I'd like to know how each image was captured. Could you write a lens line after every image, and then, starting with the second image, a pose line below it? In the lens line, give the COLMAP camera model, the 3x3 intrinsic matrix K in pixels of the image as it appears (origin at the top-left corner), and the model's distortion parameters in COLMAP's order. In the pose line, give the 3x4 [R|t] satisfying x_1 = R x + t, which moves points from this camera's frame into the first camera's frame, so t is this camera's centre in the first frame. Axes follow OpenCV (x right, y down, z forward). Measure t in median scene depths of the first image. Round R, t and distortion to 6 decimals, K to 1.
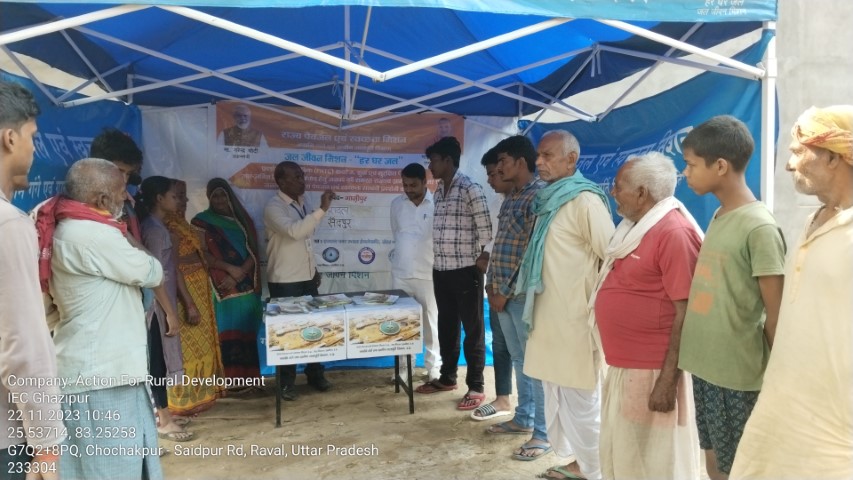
lens RADIAL K [[641.8, 0, 423.1], [0, 641.8, 244.4], [0, 0, 1]] dist [0.092327, -0.172080]
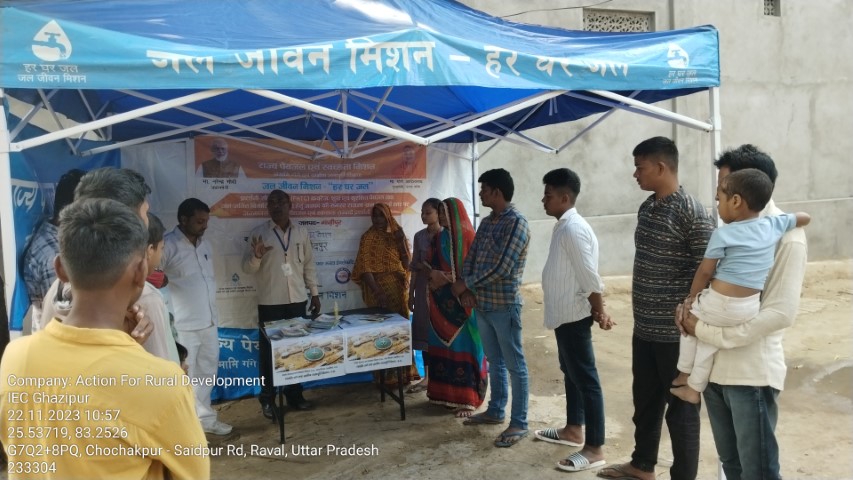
lens RADIAL K [[644.6, 0, 428.6], [0, 644.6, 236.4], [0, 0, 1]] dist [0.081429, -0.151757]
pose [[0.988162, -0.041414, 0.147717, -0.113530], [0.043871, 0.998947, -0.013413, -0.029990], [-0.147006, 0.019734, 0.988939, -0.090473]]
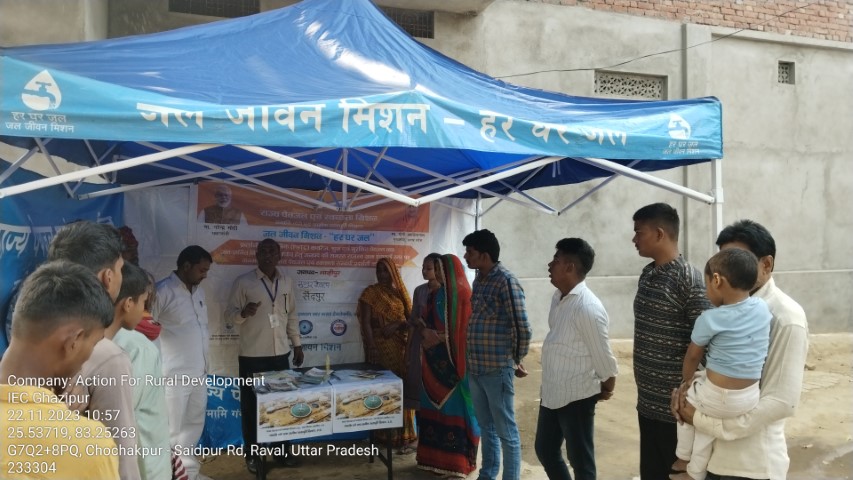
lens RADIAL K [[643.8, 0, 422.9], [0, 643.8, 234.1], [0, 0, 1]] dist [0.094354, -0.177589]
pose [[0.992453, 0.014745, 0.121734, -0.090620], [-0.003671, 0.995871, -0.090703, -0.043465], [-0.122569, 0.089571, 0.988410, -0.079510]]
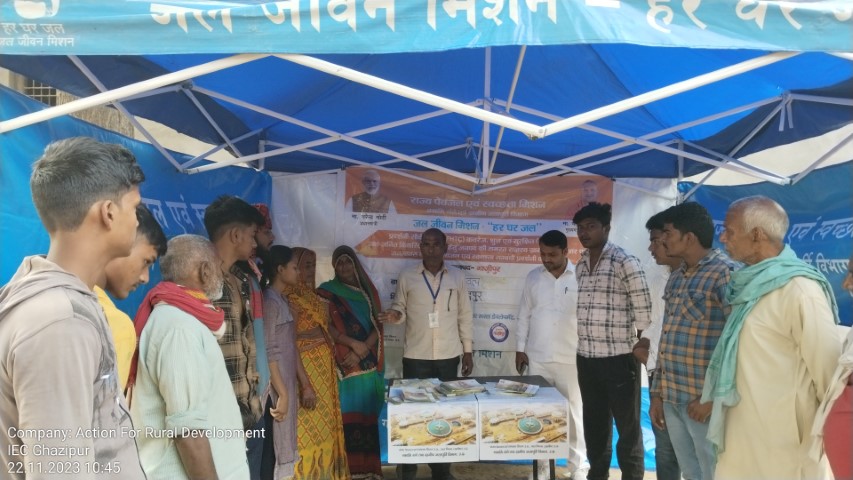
lens RADIAL K [[644.5, 0, 423.3], [0, 644.5, 238.5], [0, 0, 1]] dist [0.083846, -0.153112]
pose [[0.982065, 0.008155, -0.188367, -0.026209], [-0.027769, 0.994425, -0.101726, -0.020950], [0.186488, 0.105133, 0.976816, 0.099446]]
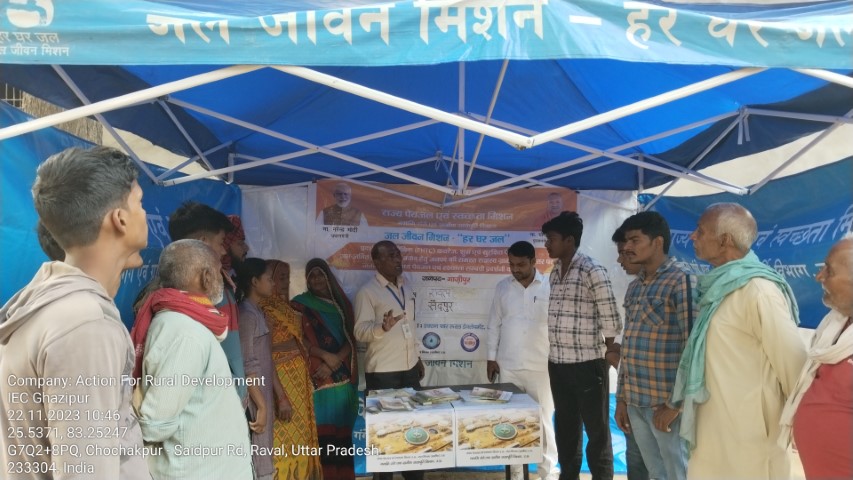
lens RADIAL K [[641.8, 0, 423.1], [0, 641.8, 244.4], [0, 0, 1]] dist [0.092327, -0.172080]
pose [[0.992374, -0.002801, -0.123234, -0.045508], [-0.011752, 0.993037, -0.117211, -0.014344], [0.122705, 0.117766, 0.985431, 0.086405]]
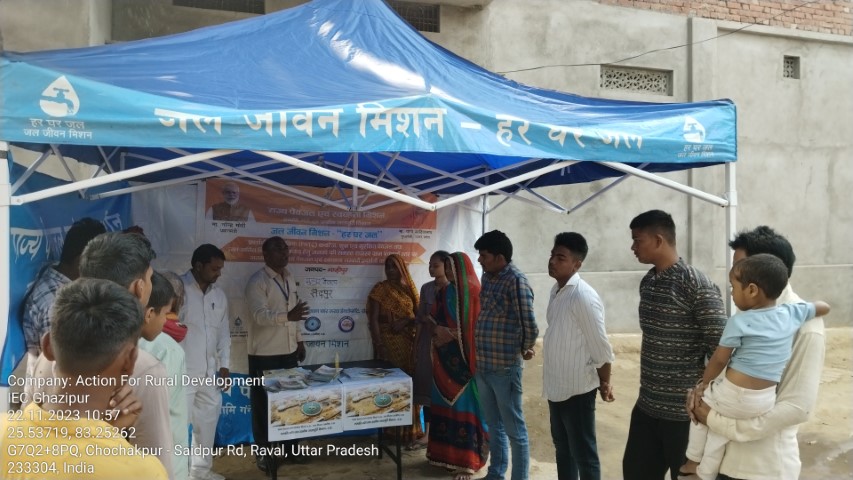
lens RADIAL K [[643.7, 0, 425.4], [0, 643.7, 237.0], [0, 0, 1]] dist [0.094303, -0.175612]
pose [[0.991931, 0.013646, 0.126040, -0.104805], [-0.004567, 0.997391, -0.072038, -0.055034], [-0.126695, 0.070882, 0.989406, -0.079064]]
